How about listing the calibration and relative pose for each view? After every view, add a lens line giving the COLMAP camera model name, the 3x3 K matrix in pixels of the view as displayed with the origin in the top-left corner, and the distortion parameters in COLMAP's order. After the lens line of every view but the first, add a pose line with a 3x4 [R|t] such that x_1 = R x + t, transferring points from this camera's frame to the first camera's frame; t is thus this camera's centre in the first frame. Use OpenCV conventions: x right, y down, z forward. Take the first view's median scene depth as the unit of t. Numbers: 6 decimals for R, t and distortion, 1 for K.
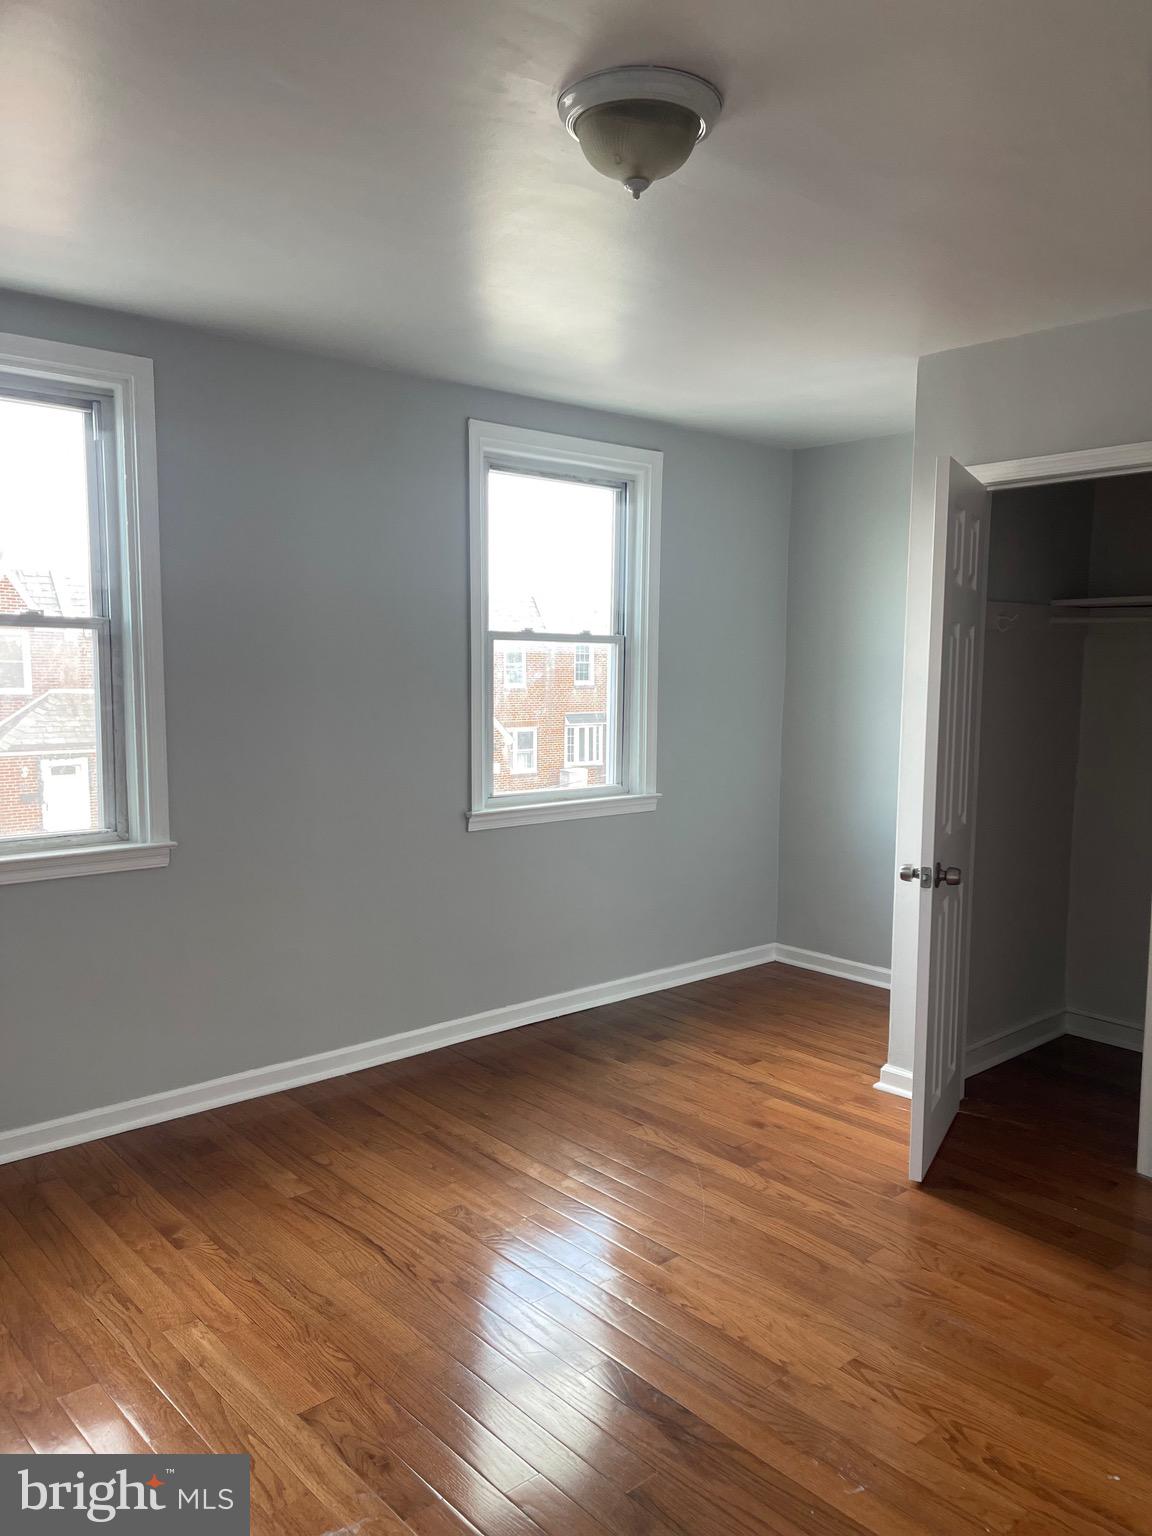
lens RADIAL K [[1140.8, 0, 592.0], [0, 1140.8, 778.5], [0, 0, 1]] dist [0.067543, -0.082225]
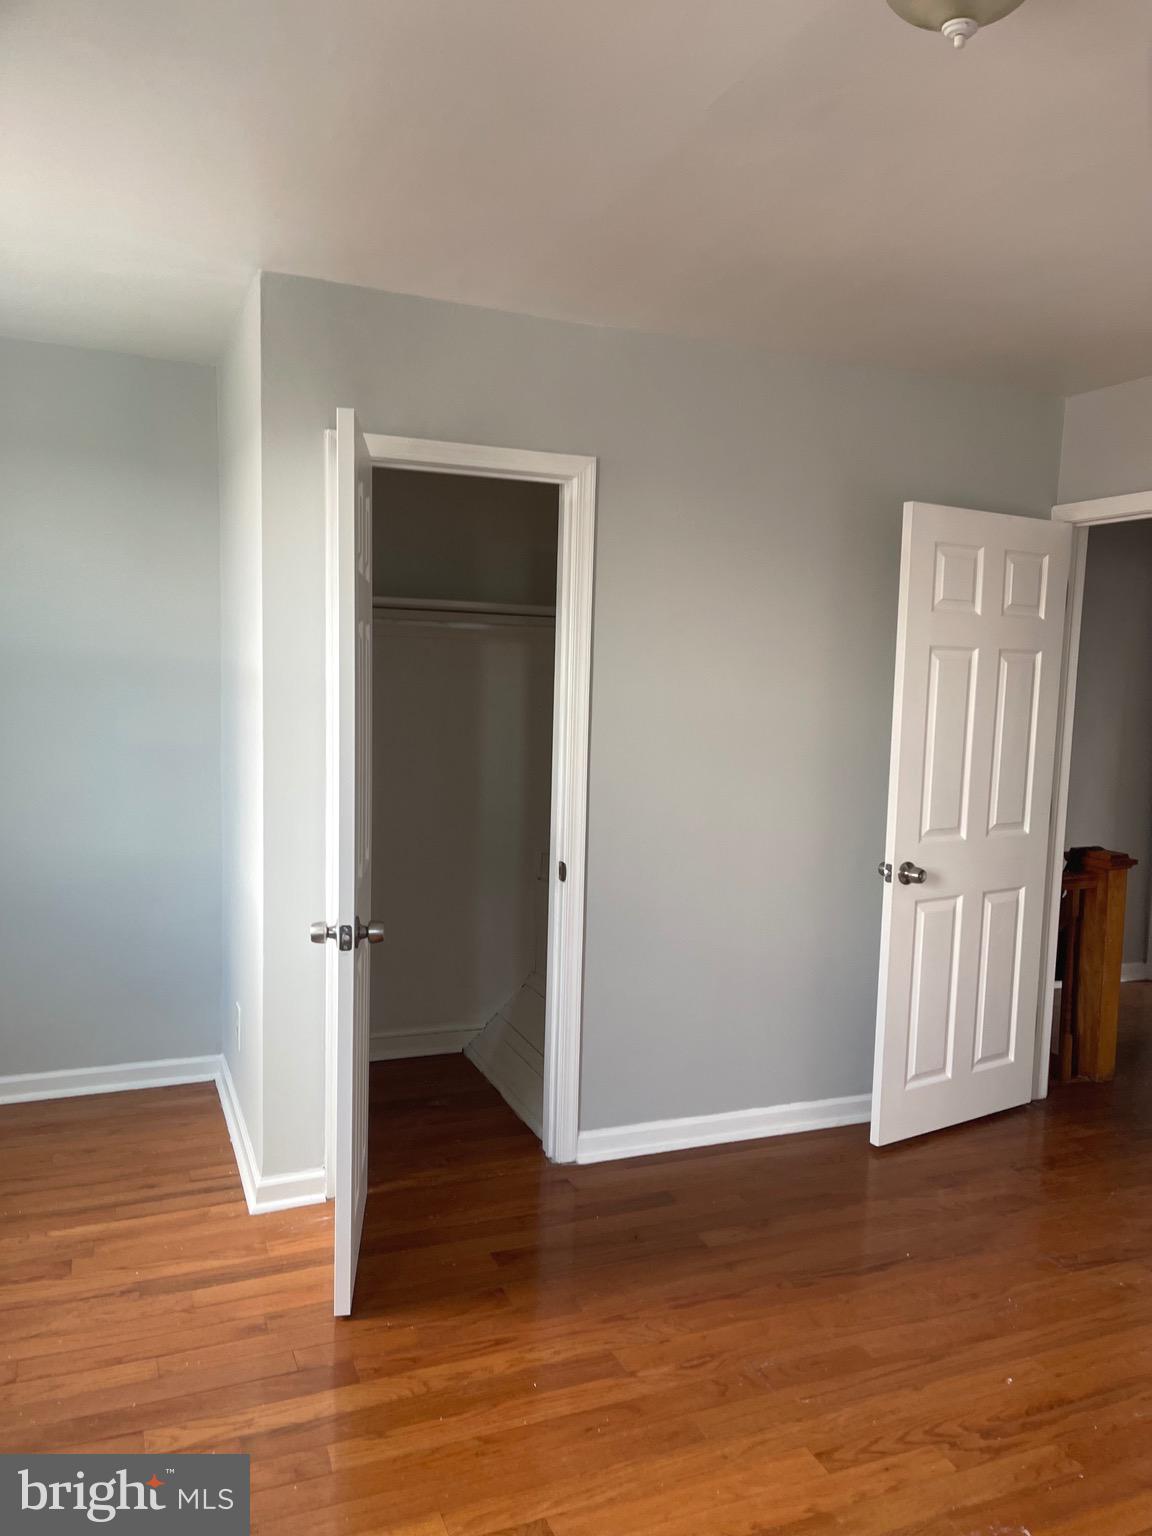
lens RADIAL K [[1140.8, 0, 571.6], [0, 1140.8, 773.7], [0, 0, 1]] dist [0.067543, -0.082225]
pose [[0.344735, -0.104041, 0.932917, -0.433911], [0.079312, 0.993513, 0.081491, -0.091476], [-0.935344, 0.045899, 0.350750, 0.546140]]
